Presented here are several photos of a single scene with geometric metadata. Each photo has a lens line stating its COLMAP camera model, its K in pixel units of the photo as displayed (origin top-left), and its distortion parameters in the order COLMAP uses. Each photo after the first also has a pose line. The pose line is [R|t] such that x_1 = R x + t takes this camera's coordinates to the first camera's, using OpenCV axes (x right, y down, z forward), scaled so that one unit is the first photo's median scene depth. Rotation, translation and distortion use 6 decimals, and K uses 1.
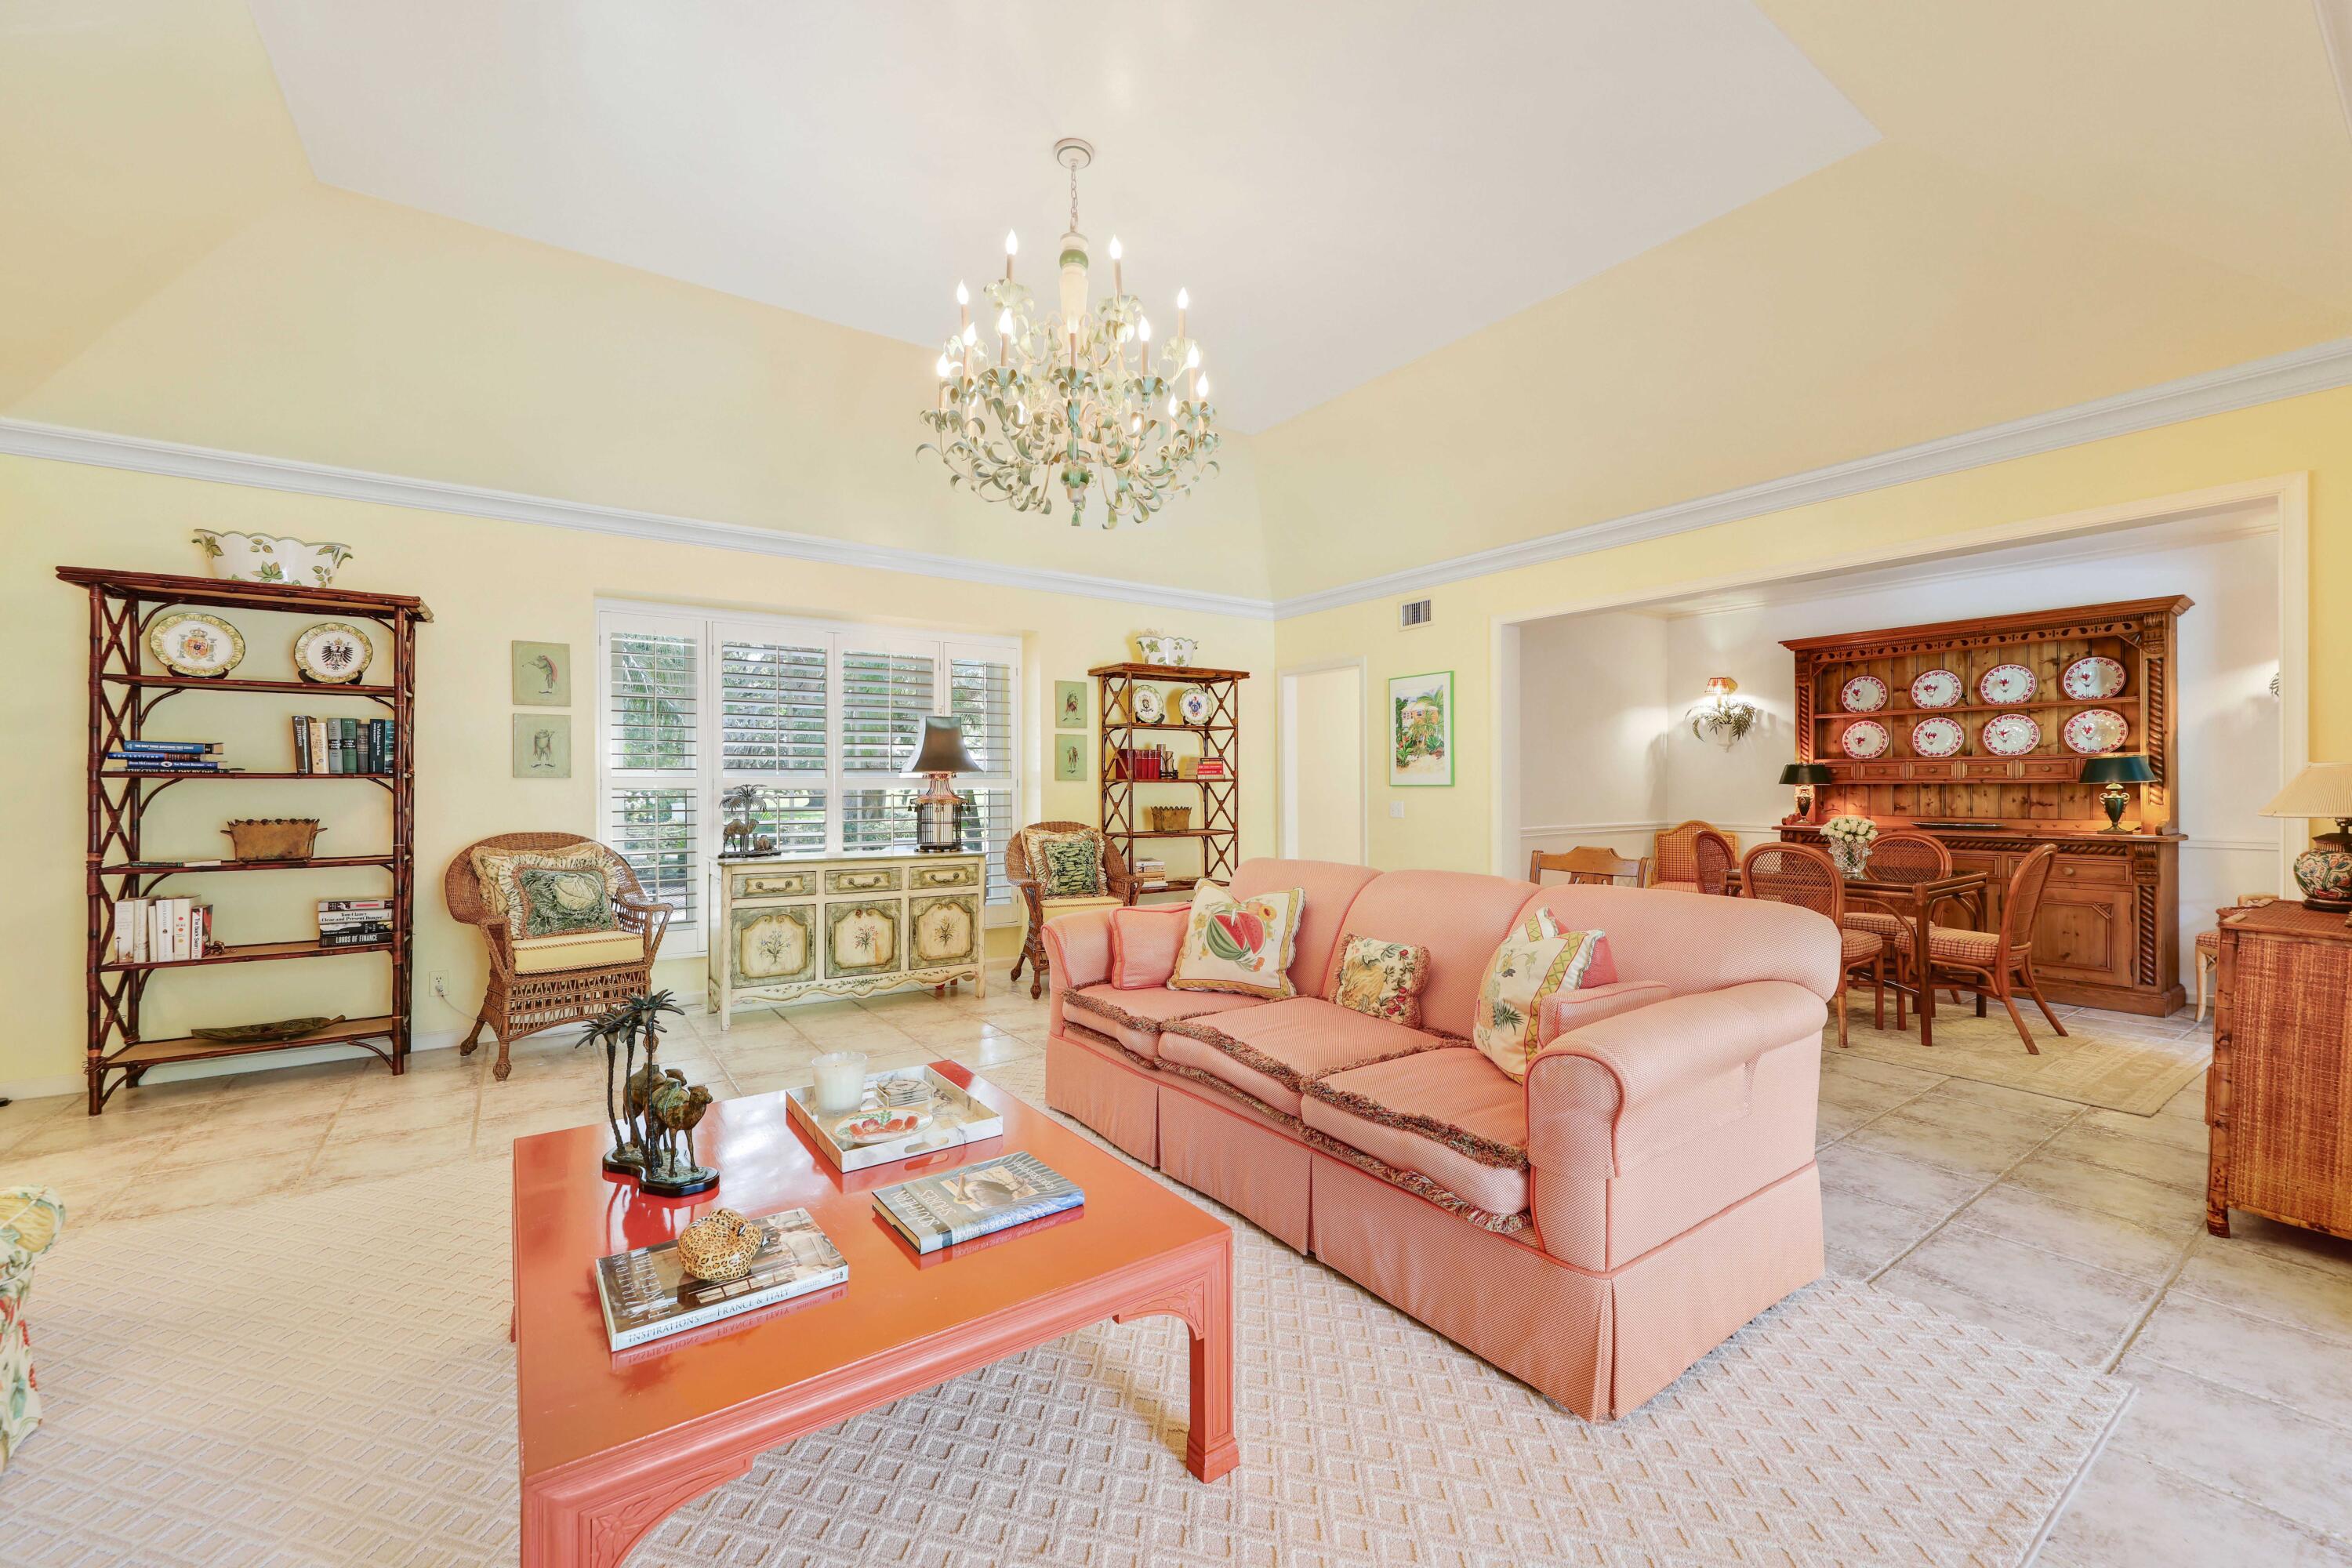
lens RADIAL K [[945.1, 0, 1185.6], [0, 945.1, 786.7], [0, 0, 1]] dist [-0.000925, -0.000324]
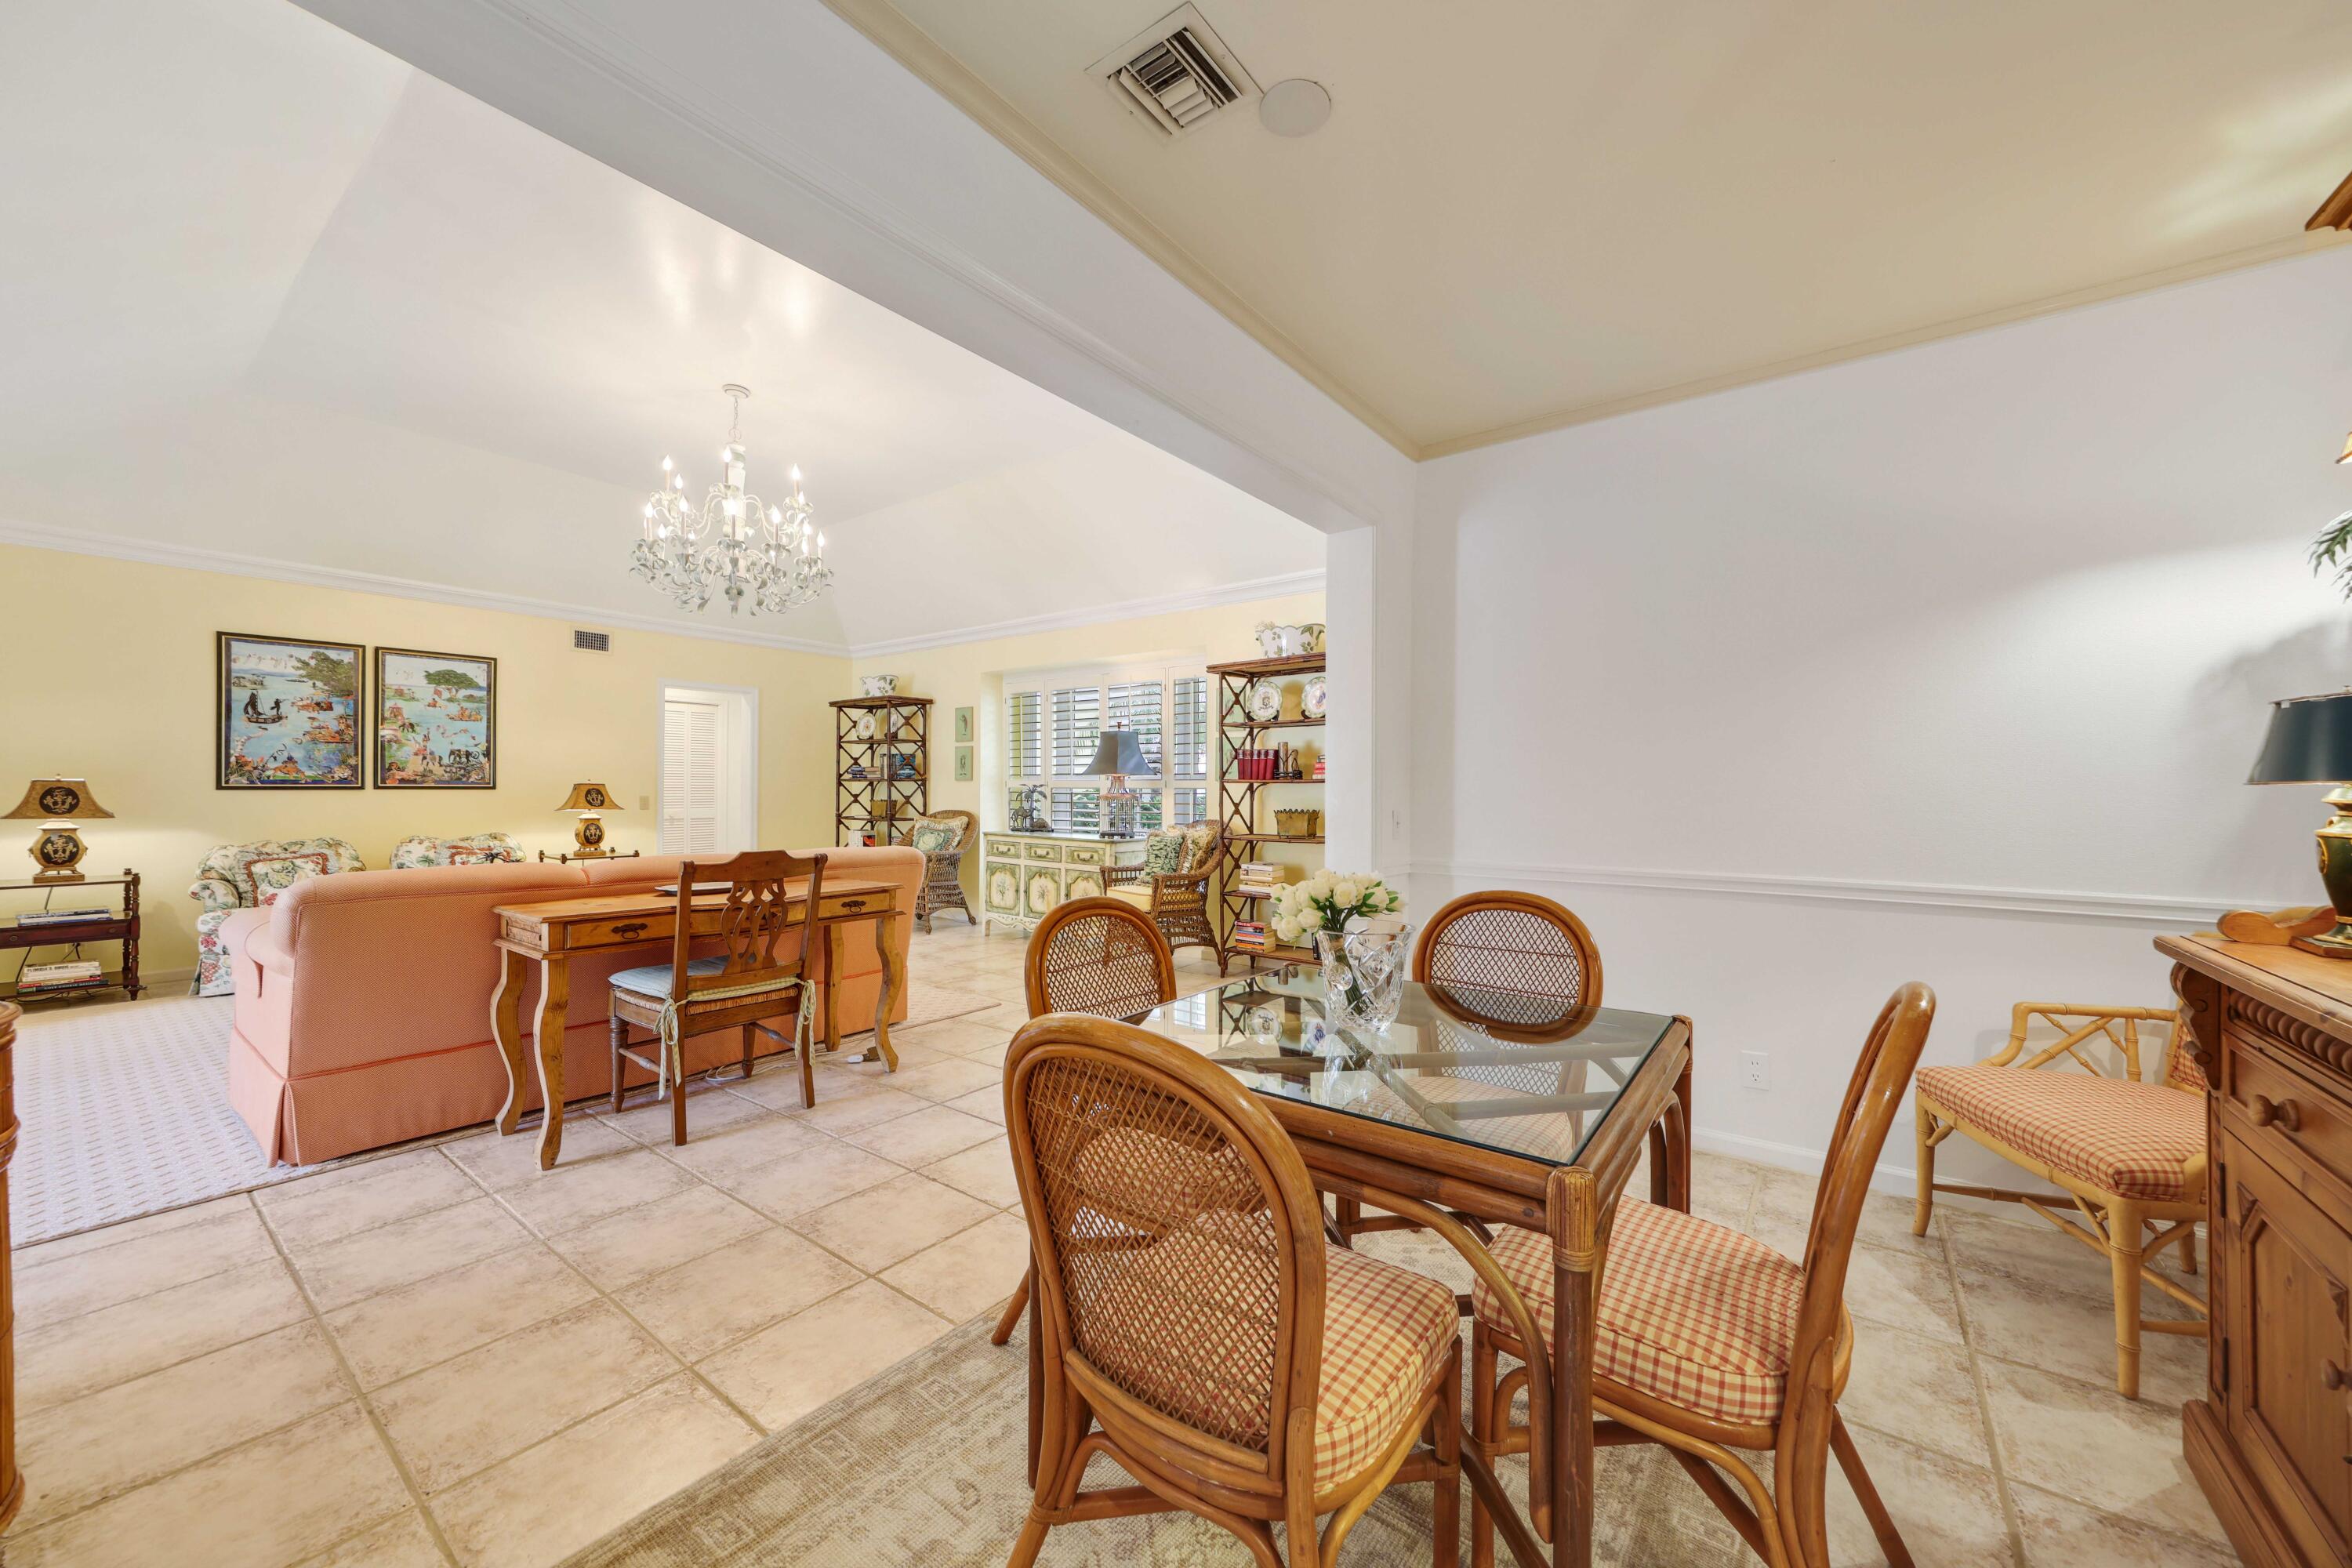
lens RADIAL K [[863.8, 0, 1176.0], [0, 863.8, 784.0], [0, 0, 1]] dist [0.000688, 0.000086]
pose [[0.302395, 0.000443, -0.953183, 0.951510], [-0.002169, 0.999998, -0.000224, -0.003688], [0.953180, 0.002135, 0.302395, 0.796848]]
